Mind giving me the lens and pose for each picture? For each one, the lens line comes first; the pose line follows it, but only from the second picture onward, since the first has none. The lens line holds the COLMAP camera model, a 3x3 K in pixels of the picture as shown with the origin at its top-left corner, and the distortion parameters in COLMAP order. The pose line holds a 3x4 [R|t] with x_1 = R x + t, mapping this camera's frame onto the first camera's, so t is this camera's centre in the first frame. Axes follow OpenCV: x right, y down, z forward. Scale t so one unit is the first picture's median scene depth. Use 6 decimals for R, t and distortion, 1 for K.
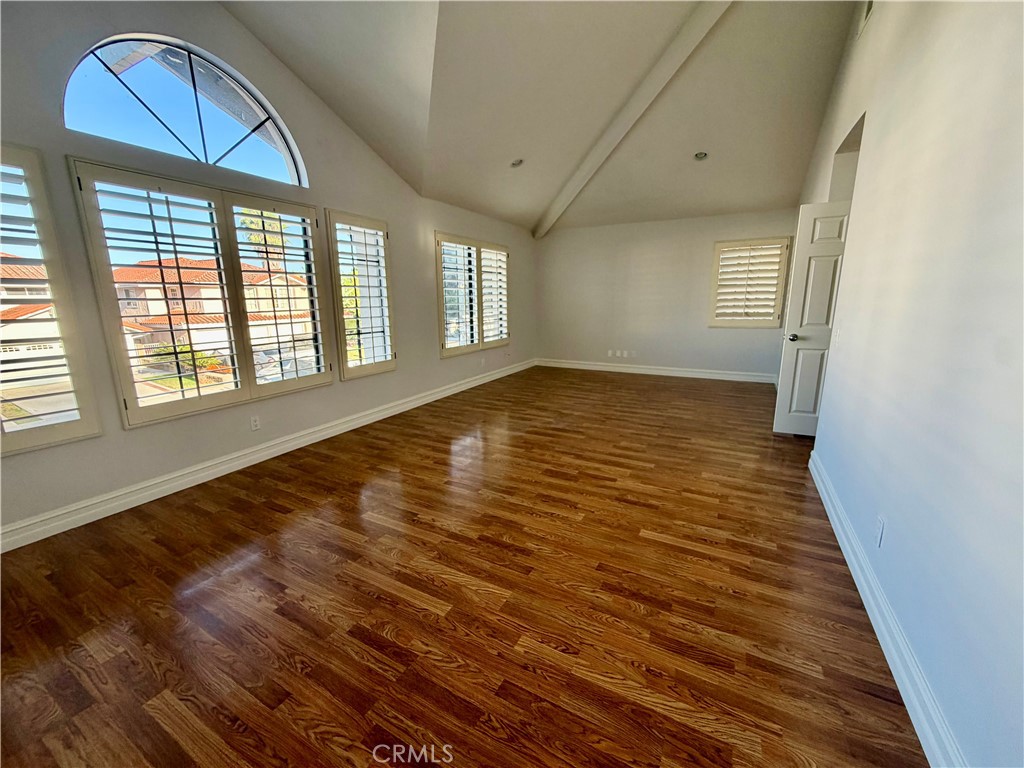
lens RADIAL K [[407.1, 0, 511.6], [0, 407.1, 383.2], [0, 0, 1]] dist [0.000105, -0.000004]
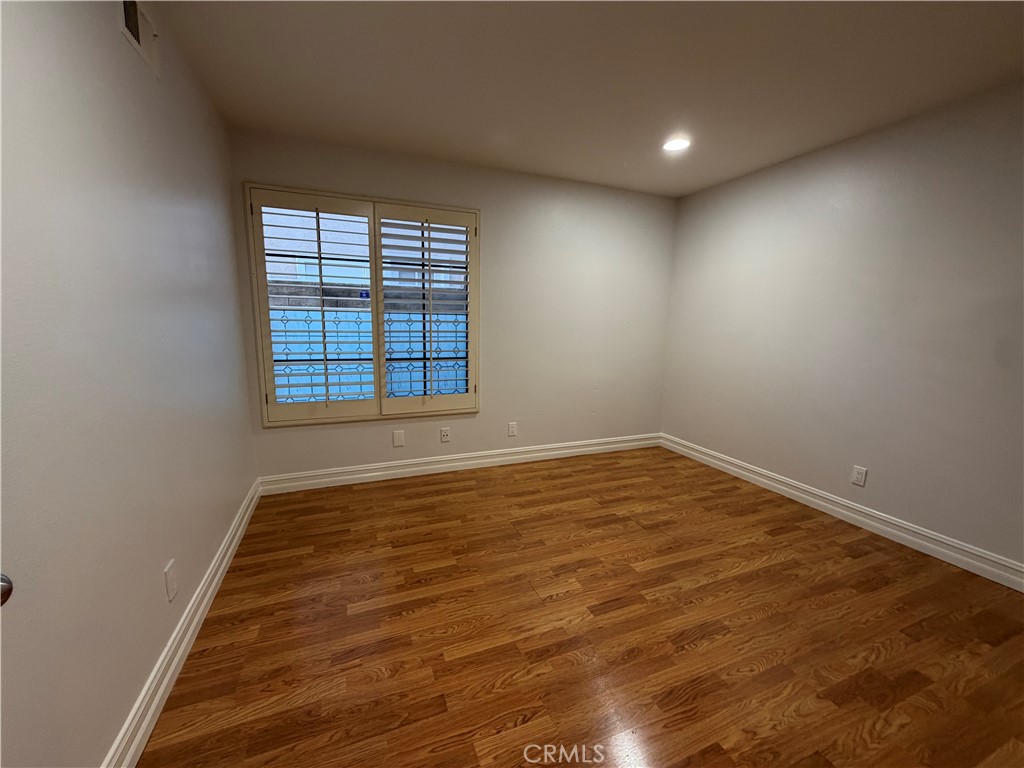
lens RADIAL K [[407.1, 0, 511.8], [0, 407.1, 383.0], [0, 0, 1]] dist [0.000105, -0.000004]
pose [[-0.637447, 0.121150, -0.760910, 0.509407], [-0.166678, 0.942494, 0.289694, -0.279687], [0.752250, 0.311492, -0.580597, 1.418678]]
